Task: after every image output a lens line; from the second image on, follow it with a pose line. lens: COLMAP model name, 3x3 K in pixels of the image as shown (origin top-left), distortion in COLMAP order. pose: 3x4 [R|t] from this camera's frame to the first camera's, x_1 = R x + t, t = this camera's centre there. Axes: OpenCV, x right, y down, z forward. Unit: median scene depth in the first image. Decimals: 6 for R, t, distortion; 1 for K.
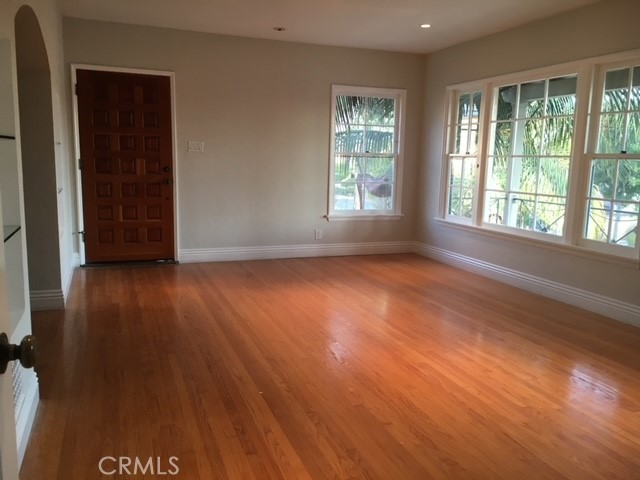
lens RADIAL K [[551.1, 0, 320.0], [0, 551.1, 240.0], [0, 0, 1]] dist [0.045186, -0.000532]
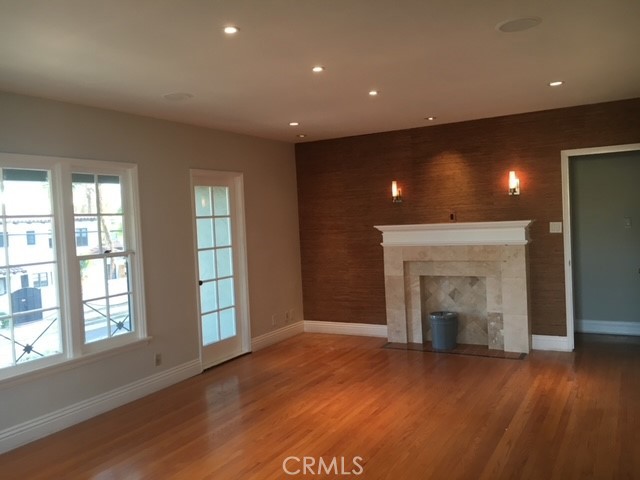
lens RADIAL K [[551.1, 0, 320.0], [0, 551.1, 240.0], [0, 0, 1]] dist [0.045186, -0.000532]
pose [[-0.645265, -0.018462, 0.763736, -0.695403], [0.151434, 0.976780, 0.151555, -0.359561], [-0.748800, 0.213449, -0.627486, 1.750989]]
